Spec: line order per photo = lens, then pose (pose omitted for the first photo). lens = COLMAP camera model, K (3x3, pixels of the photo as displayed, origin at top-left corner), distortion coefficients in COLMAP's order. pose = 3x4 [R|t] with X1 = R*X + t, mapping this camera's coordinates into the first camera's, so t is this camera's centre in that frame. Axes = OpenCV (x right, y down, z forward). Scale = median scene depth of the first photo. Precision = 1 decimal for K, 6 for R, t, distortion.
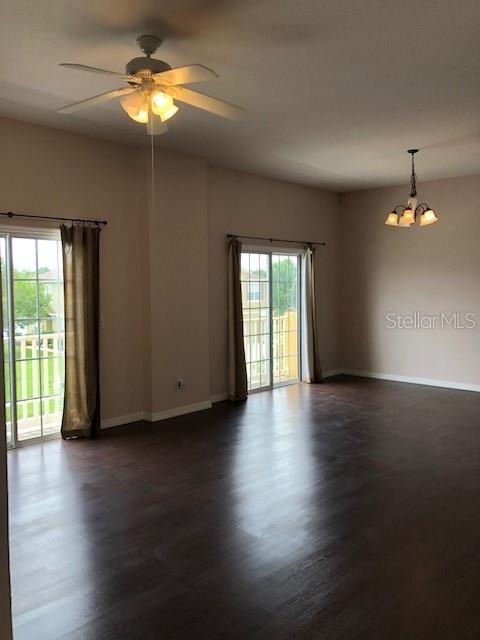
lens RADIAL K [[520.0, 0, 240.0], [0, 520.0, 320.0], [0, 0, 1]] dist [0.068068, -0.007302]
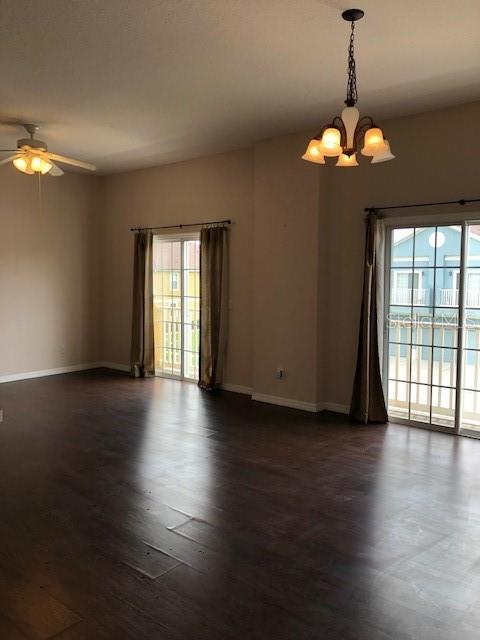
lens RADIAL K [[520.0, 0, 240.0], [0, 520.0, 320.0], [0, 0, 1]] dist [0.068068, -0.007302]
pose [[0.060349, 0.094293, -0.993714, 0.941295], [-0.064841, 0.993796, 0.090363, -0.069490], [0.996069, 0.058981, 0.066089, 0.947227]]
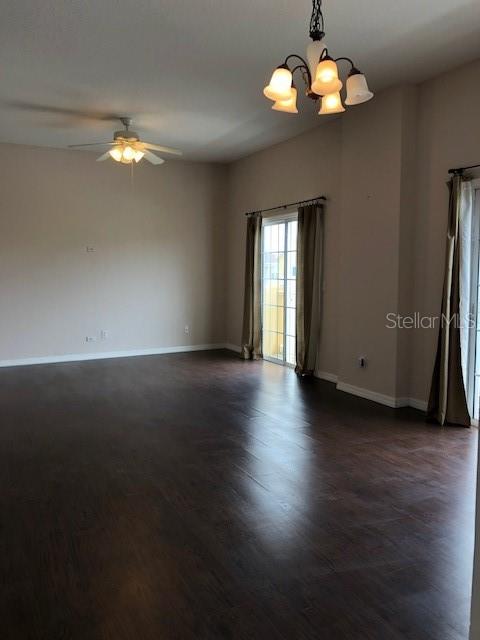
lens RADIAL K [[520.0, 0, 240.0], [0, 520.0, 320.0], [0, 0, 1]] dist [0.068068, -0.007302]
pose [[-0.335009, 0.098914, -0.937008, 0.874756], [-0.056886, 0.990537, 0.124903, -0.054862], [0.940496, 0.095146, -0.326212, 1.209719]]
